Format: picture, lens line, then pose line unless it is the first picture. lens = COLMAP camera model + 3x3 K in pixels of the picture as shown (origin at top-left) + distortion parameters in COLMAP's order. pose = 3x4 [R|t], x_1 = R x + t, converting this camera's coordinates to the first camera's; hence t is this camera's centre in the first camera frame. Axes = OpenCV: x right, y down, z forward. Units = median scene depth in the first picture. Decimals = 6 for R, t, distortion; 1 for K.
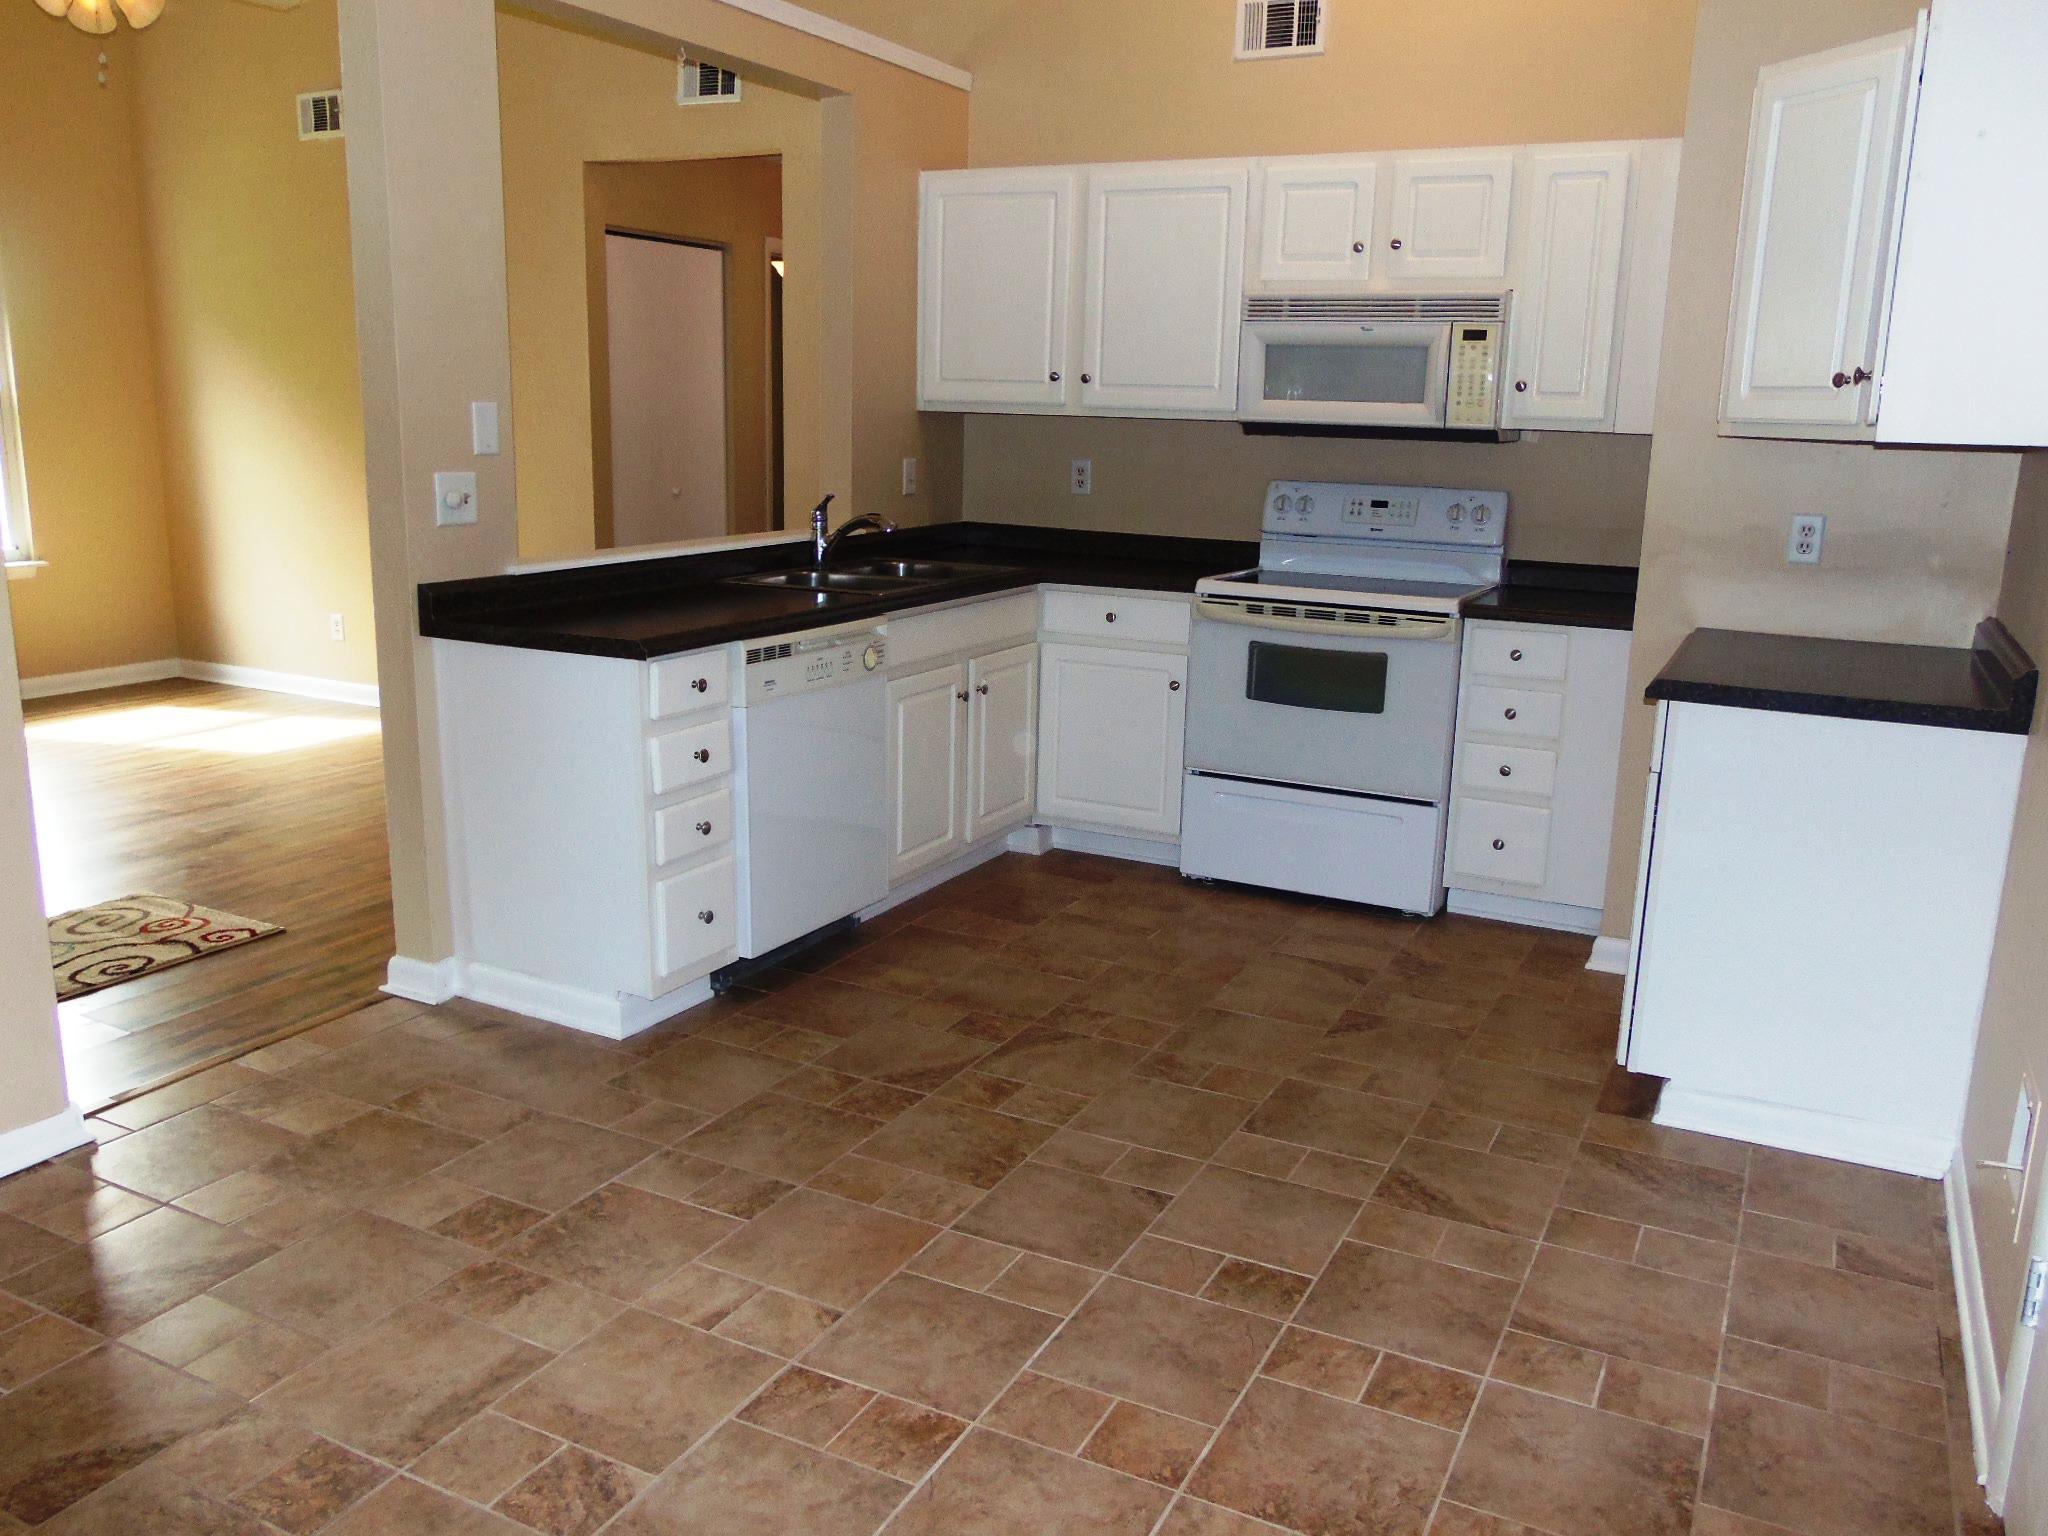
lens RADIAL K [[1594.6, 0, 1024.9], [0, 1594.6, 773.2], [0, 0, 1]] dist [-0.064565, 0.055296]
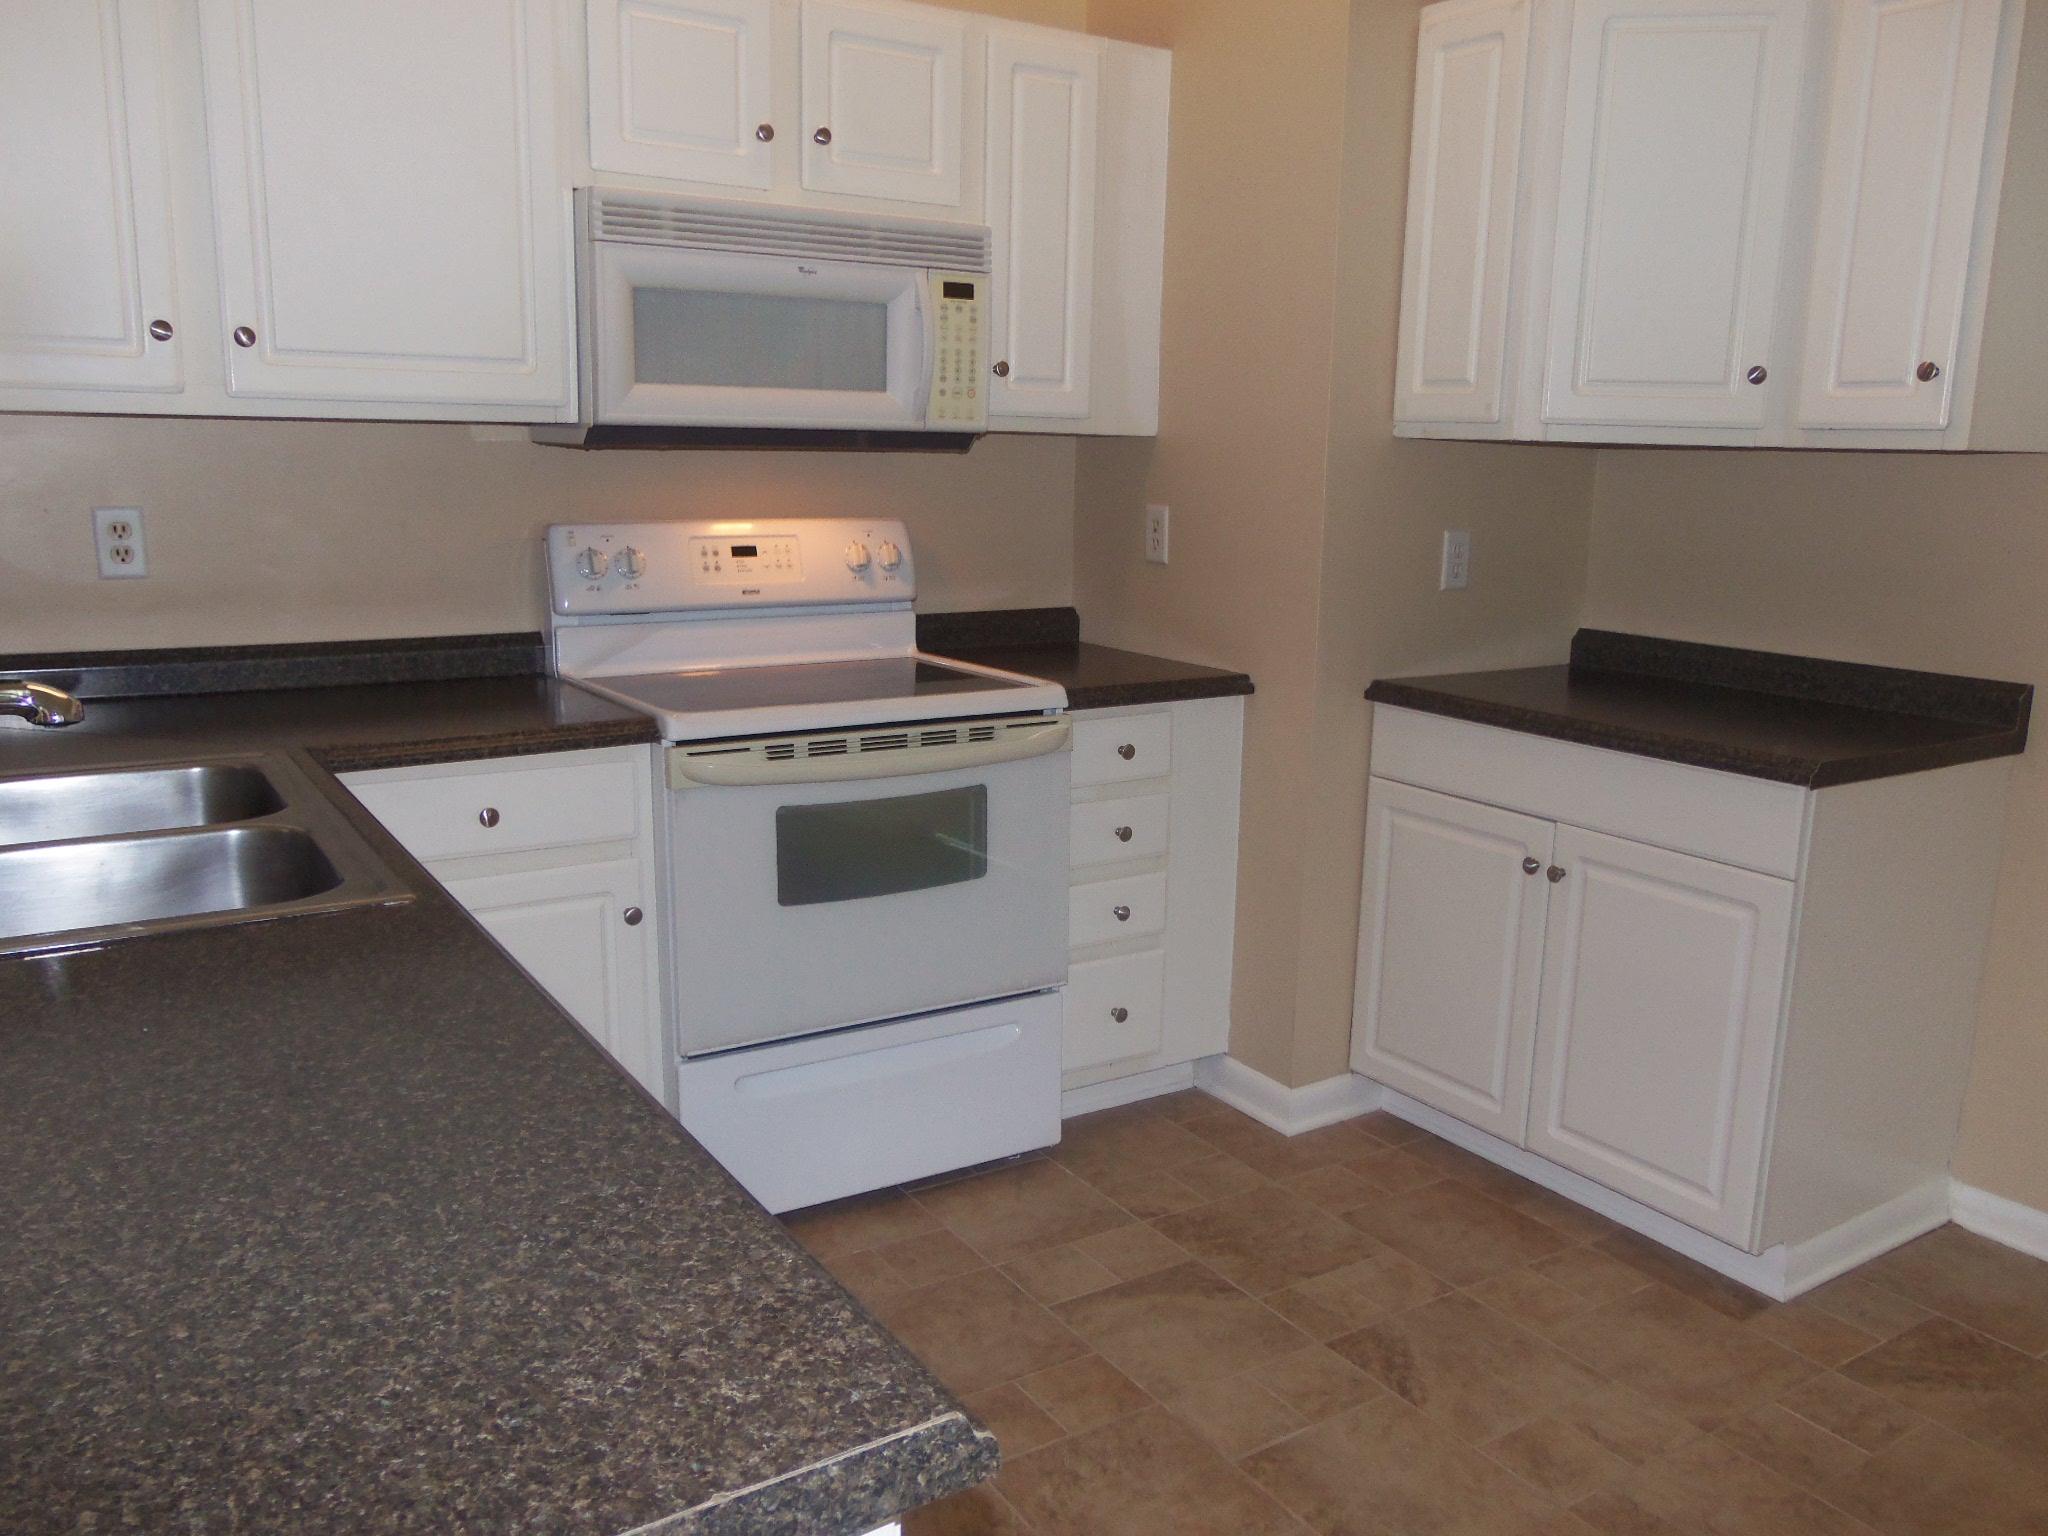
lens RADIAL K [[1594.6, 0, 1018.1], [0, 1594.6, 783.0], [0, 0, 1]] dist [-0.064565, 0.055296]
pose [[0.503024, -0.194760, 0.842043, -0.299951], [0.185792, 0.975869, 0.114724, -0.143591], [-0.844067, 0.098735, 0.527070, 0.633773]]
